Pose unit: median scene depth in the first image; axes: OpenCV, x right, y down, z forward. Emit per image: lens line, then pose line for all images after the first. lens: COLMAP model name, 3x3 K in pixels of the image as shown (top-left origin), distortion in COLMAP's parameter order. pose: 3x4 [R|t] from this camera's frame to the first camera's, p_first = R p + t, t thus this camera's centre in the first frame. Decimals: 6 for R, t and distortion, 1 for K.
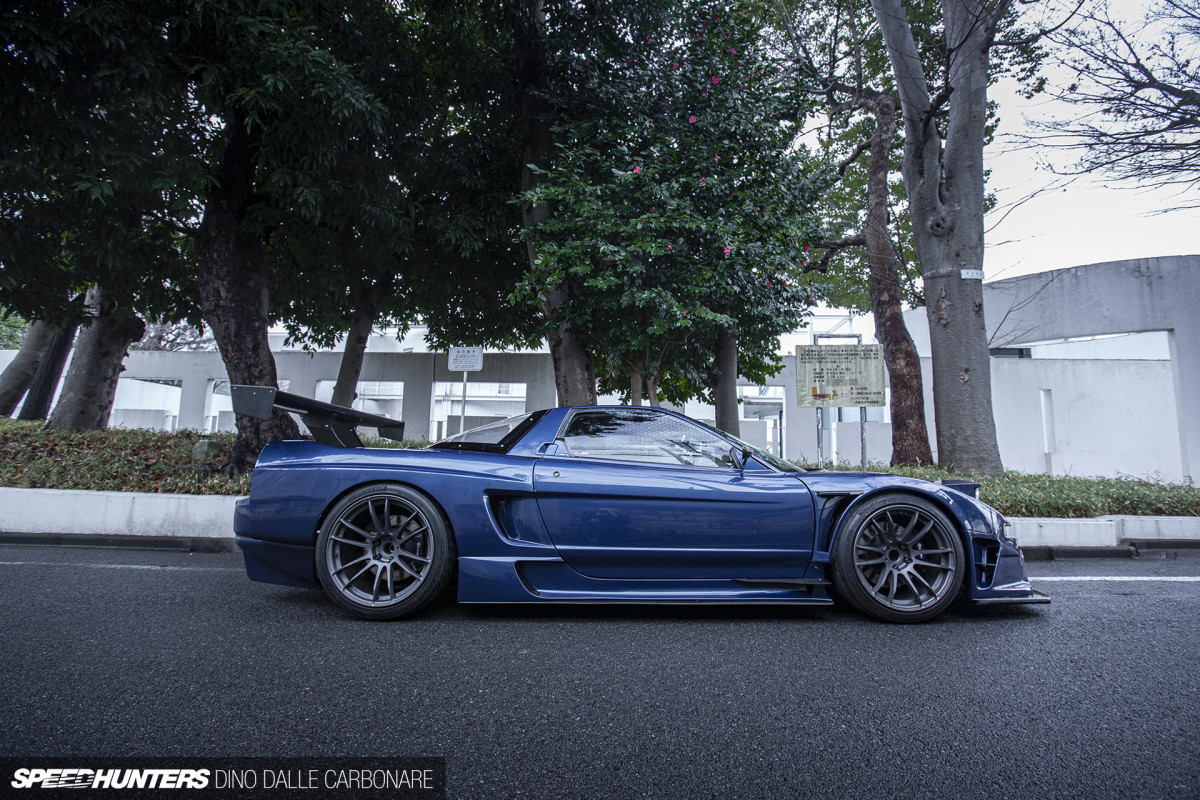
lens RADIAL K [[549.9, 0, 598.8], [0, 549.9, 430.0], [0, 0, 1]] dist [-0.000690, -0.000023]
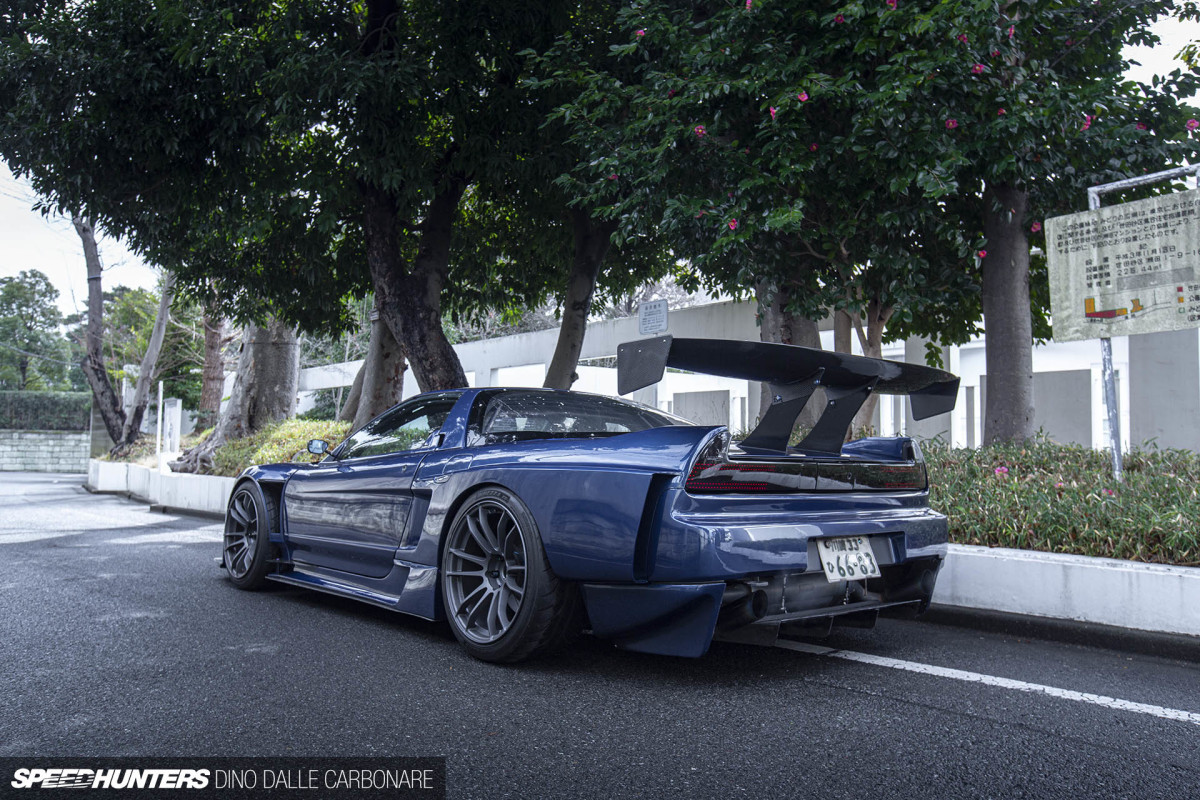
lens RADIAL K [[955.9, 0, 600.0], [0, 955.9, 400.0], [0, 0, 1]] dist [0.029797, 0.003867]
pose [[0.681893, -0.056436, -0.729271, 0.714443], [0.054218, 0.998176, -0.026550, 0.011855], [0.729440, -0.021435, 0.683709, 0.093102]]
